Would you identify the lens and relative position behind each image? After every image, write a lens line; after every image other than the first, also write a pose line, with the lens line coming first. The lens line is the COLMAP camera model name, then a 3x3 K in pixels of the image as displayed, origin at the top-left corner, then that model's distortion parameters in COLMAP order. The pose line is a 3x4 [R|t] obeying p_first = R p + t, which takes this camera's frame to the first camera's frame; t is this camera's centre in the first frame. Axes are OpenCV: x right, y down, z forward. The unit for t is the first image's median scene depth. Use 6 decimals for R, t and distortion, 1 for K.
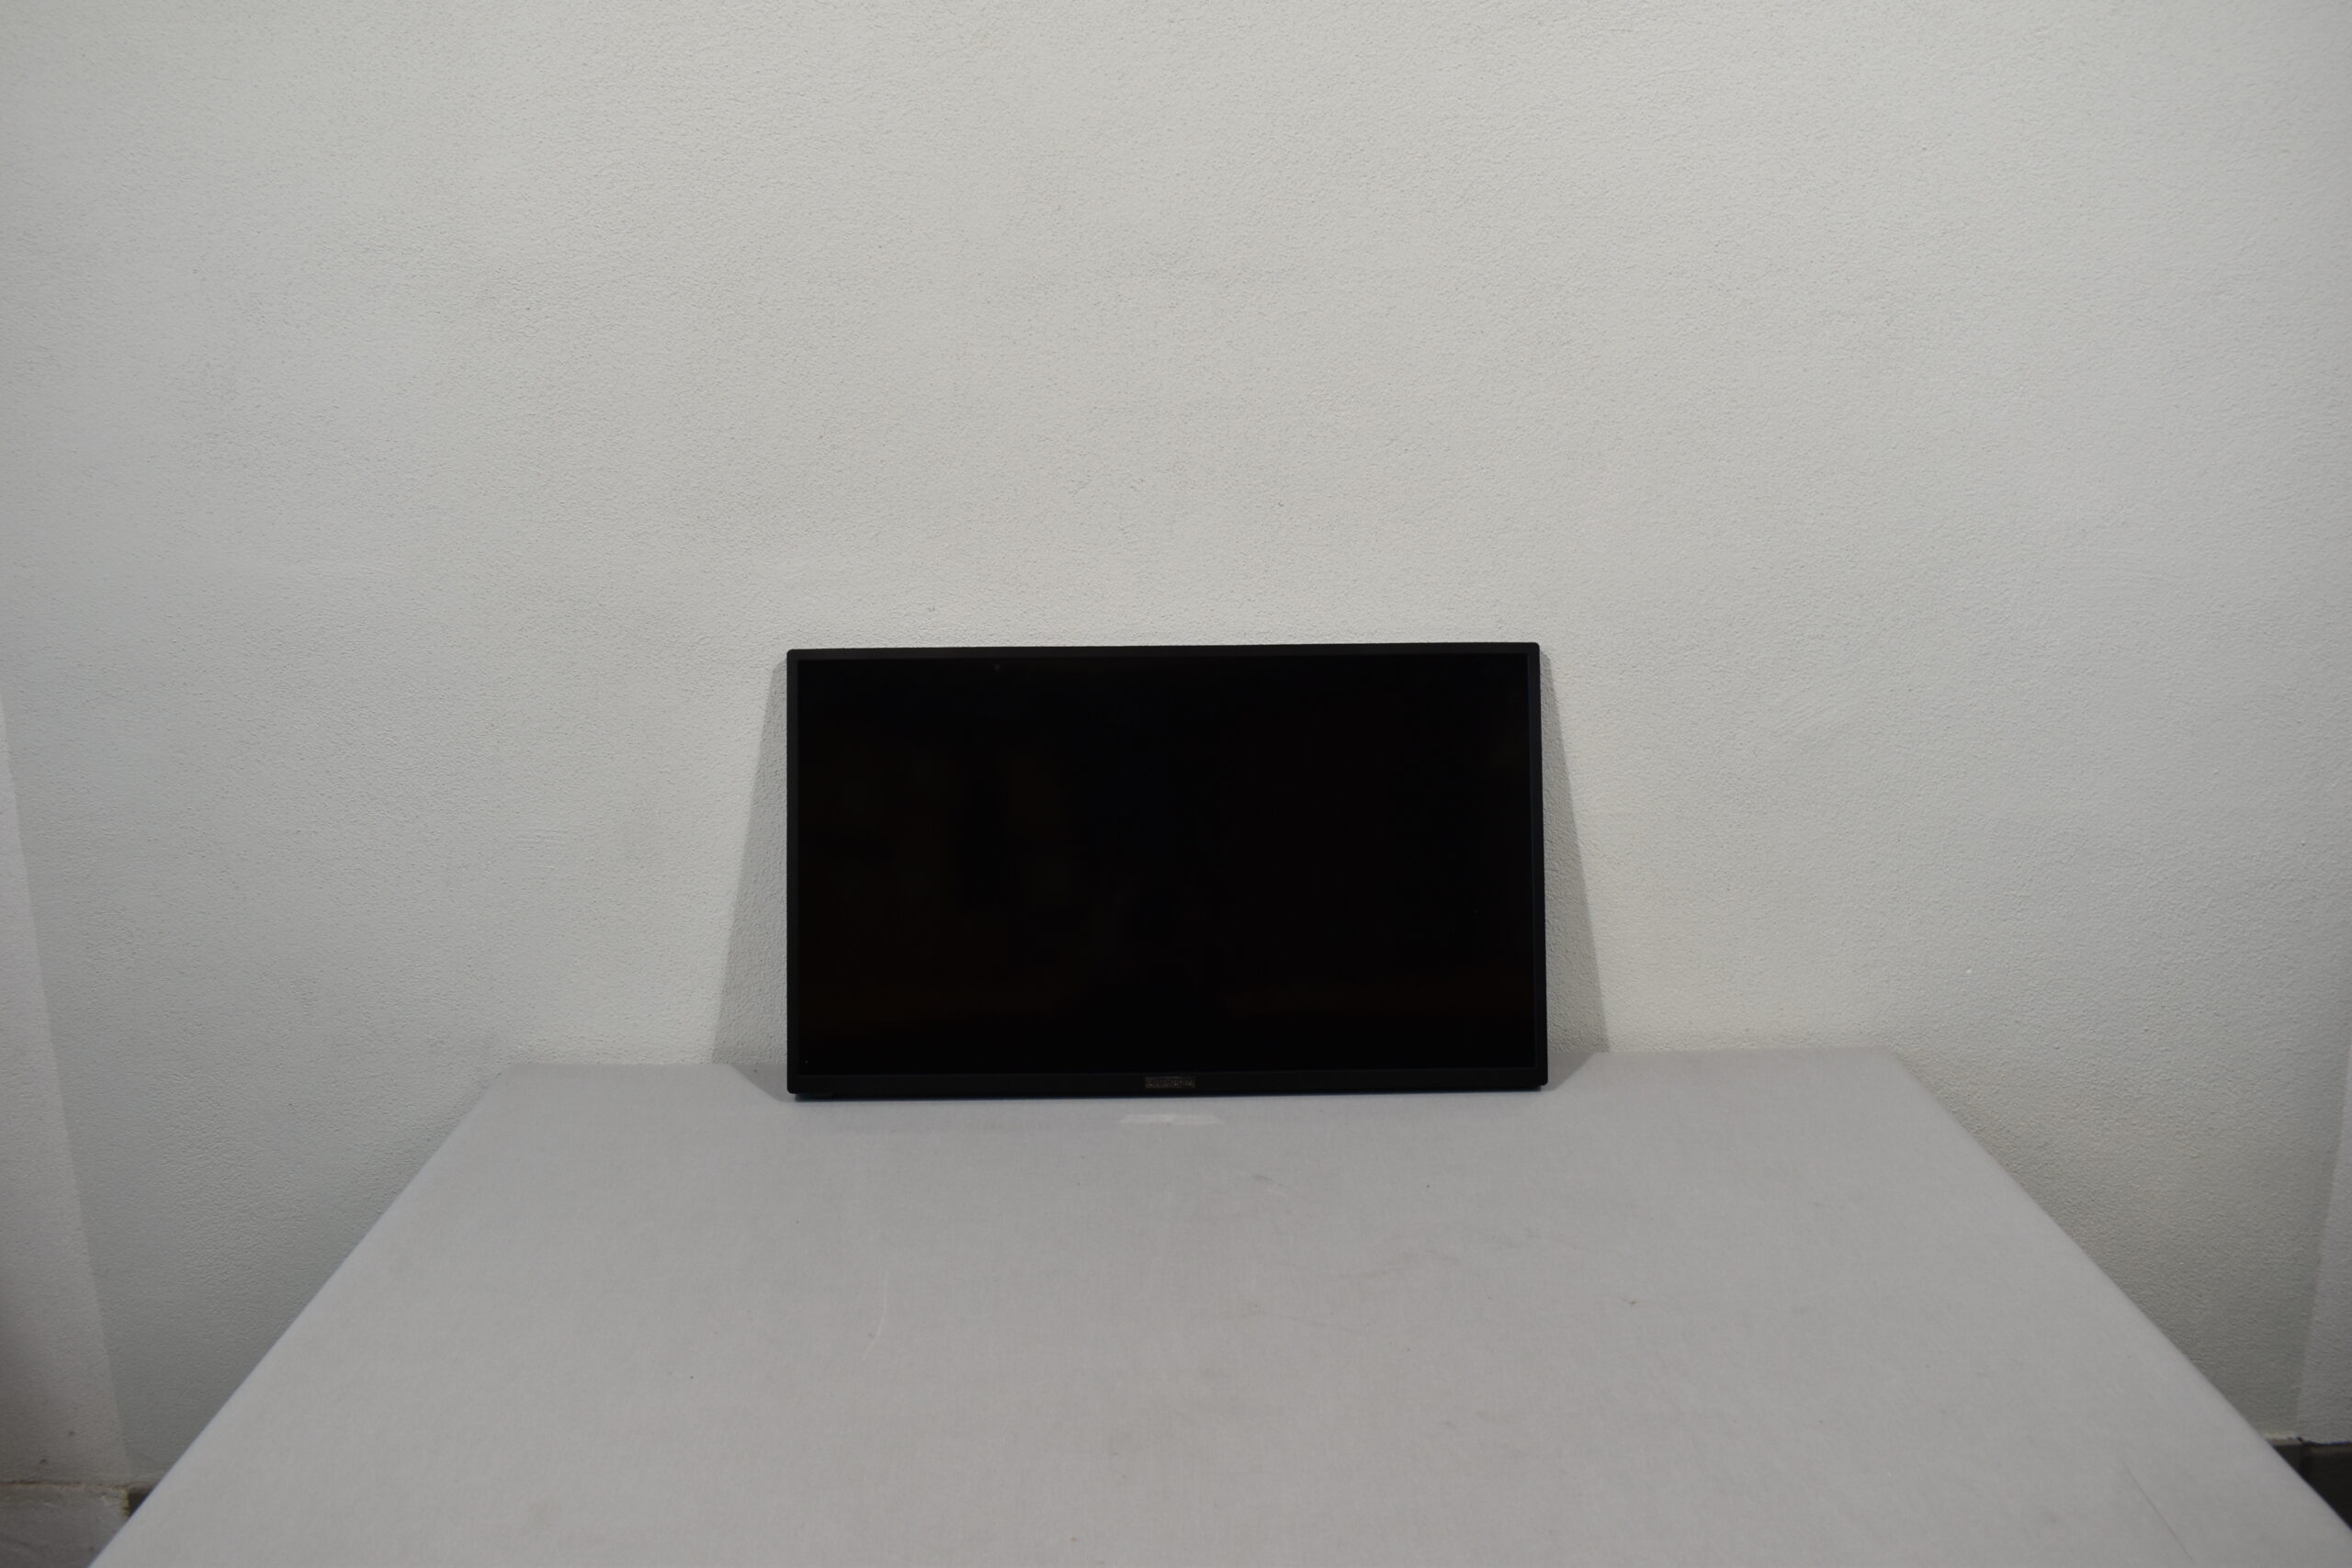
lens RADIAL K [[1989.2, 0, 1188.9], [0, 1989.2, 773.8], [0, 0, 1]] dist [-0.087555, -0.012999]
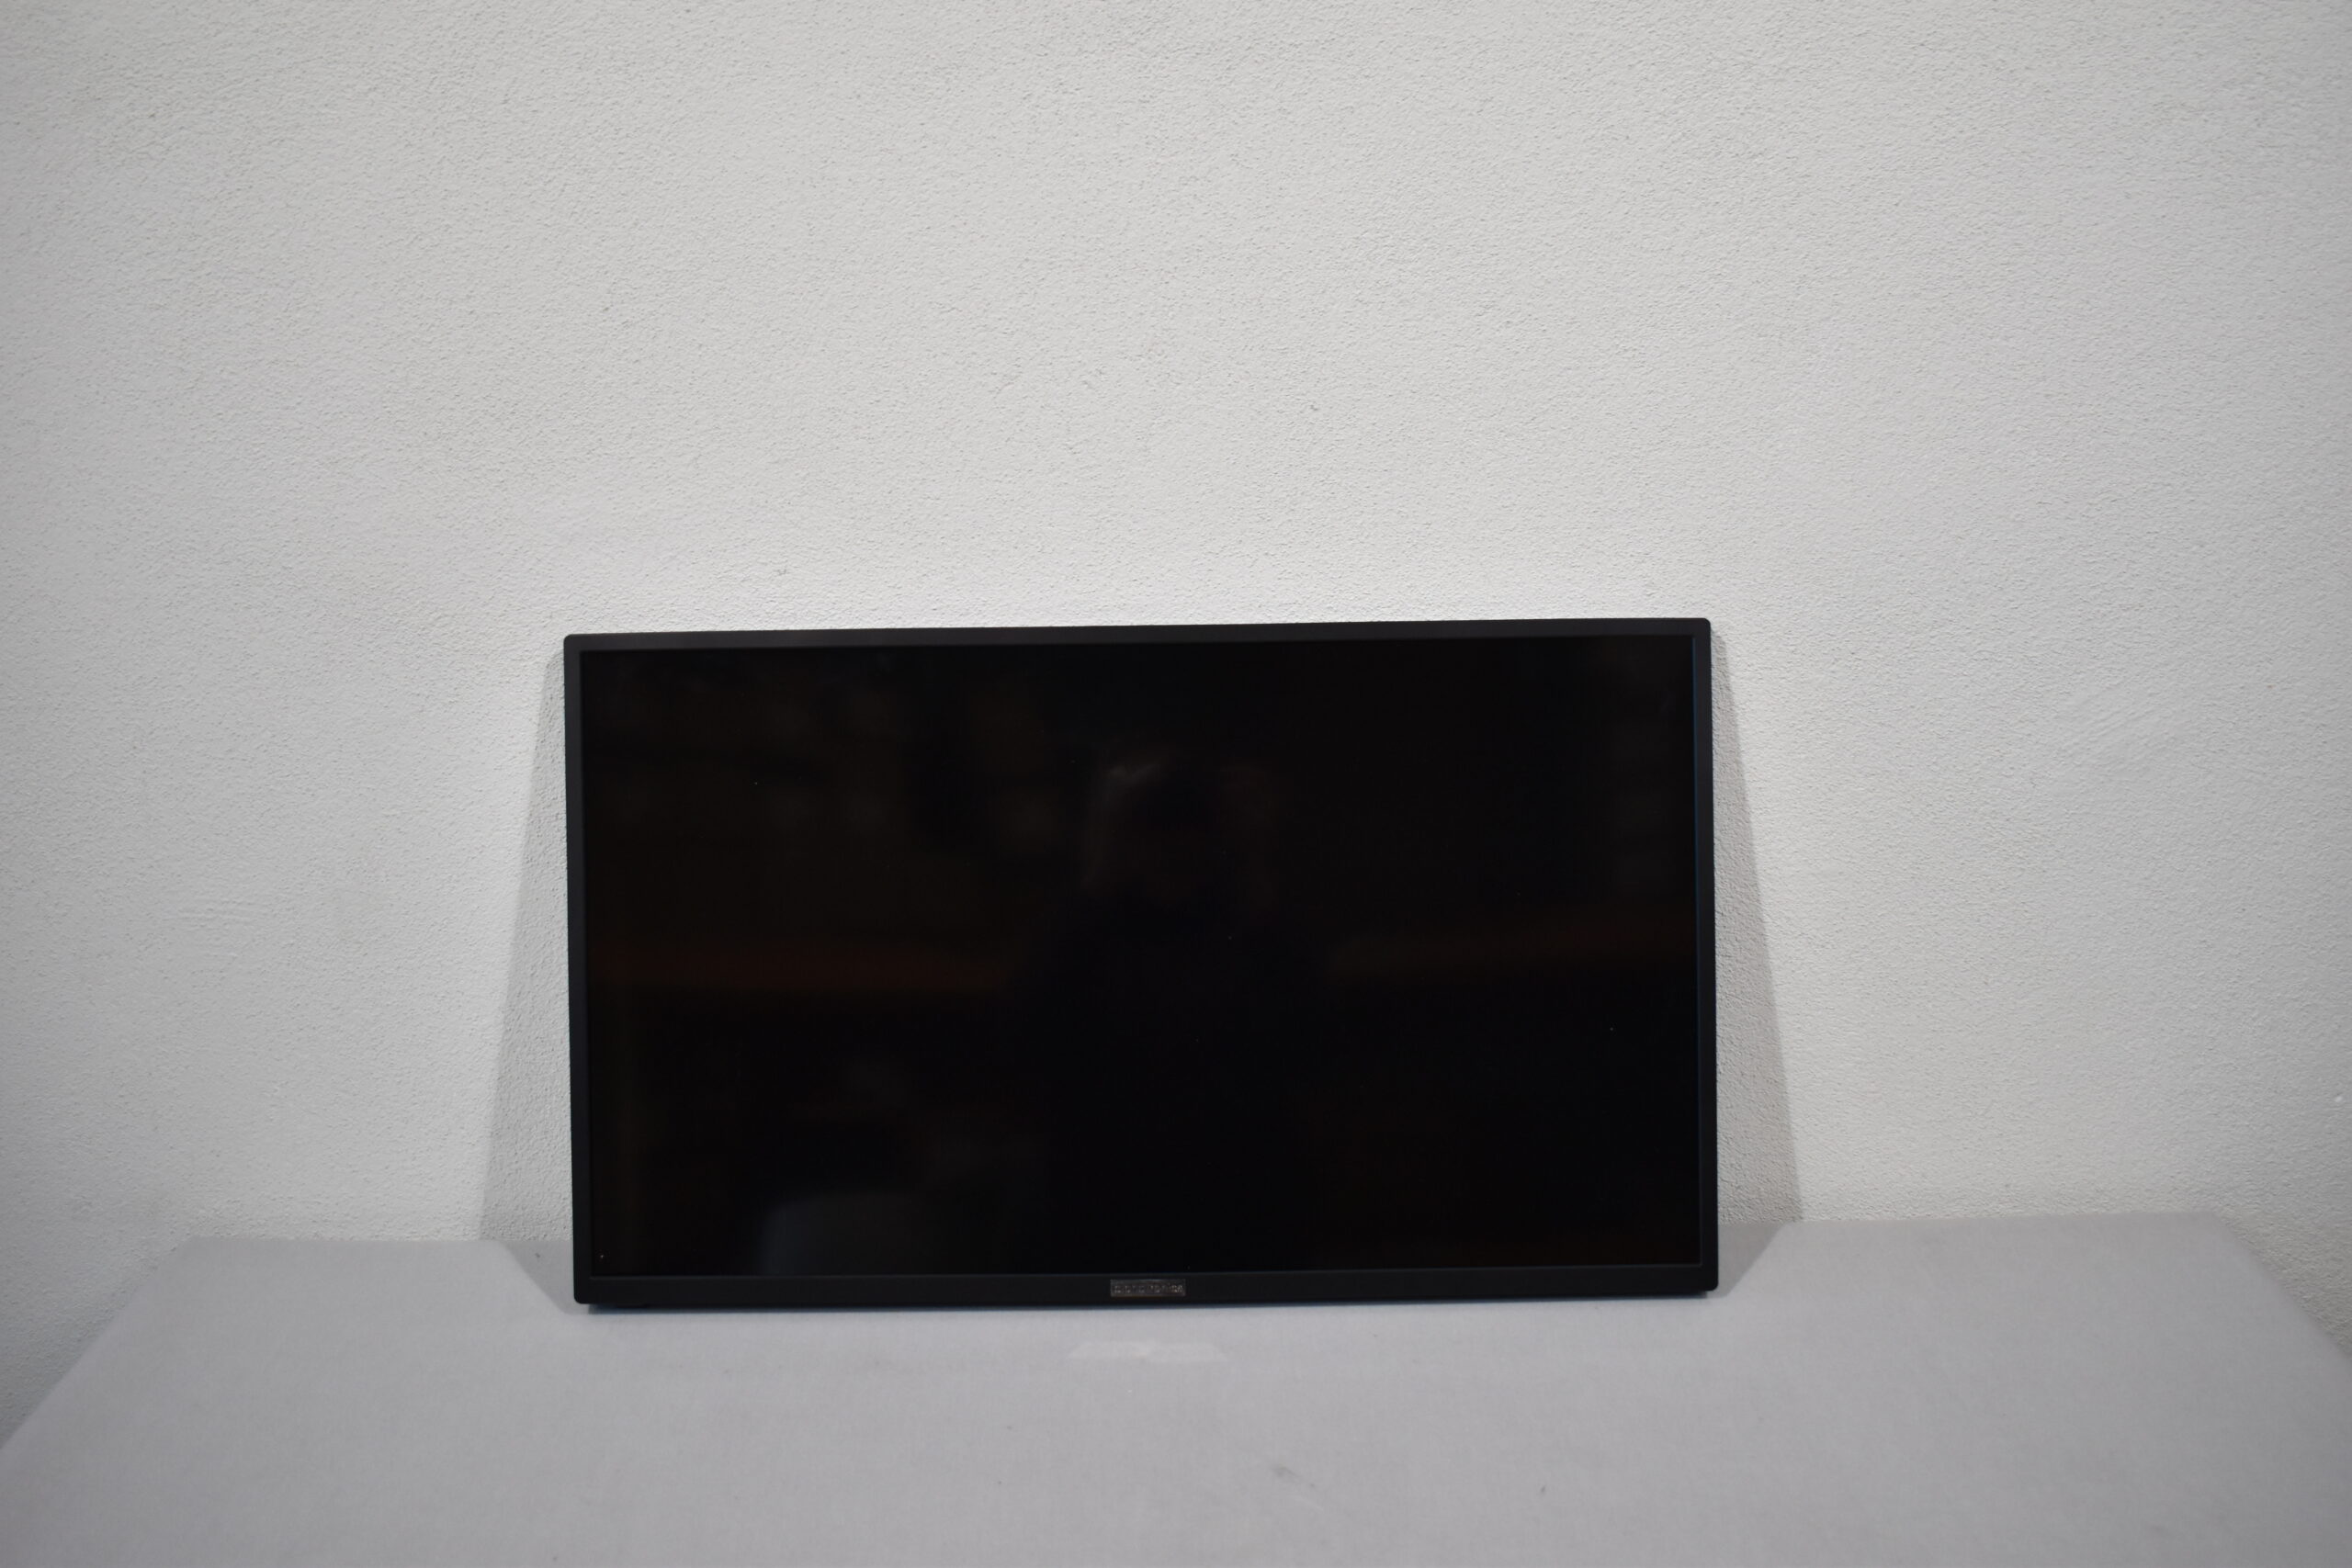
lens RADIAL K [[2247.0, 0, 1188.0], [0, 2247.0, 776.8], [0, 0, 1]] dist [-0.078452, 0.000000]
pose [[0.999876, -0.003076, -0.015419, 0.015934], [0.003936, 0.998421, 0.056039, -0.056729], [0.015223, -0.056093, 0.998310, 0.261583]]
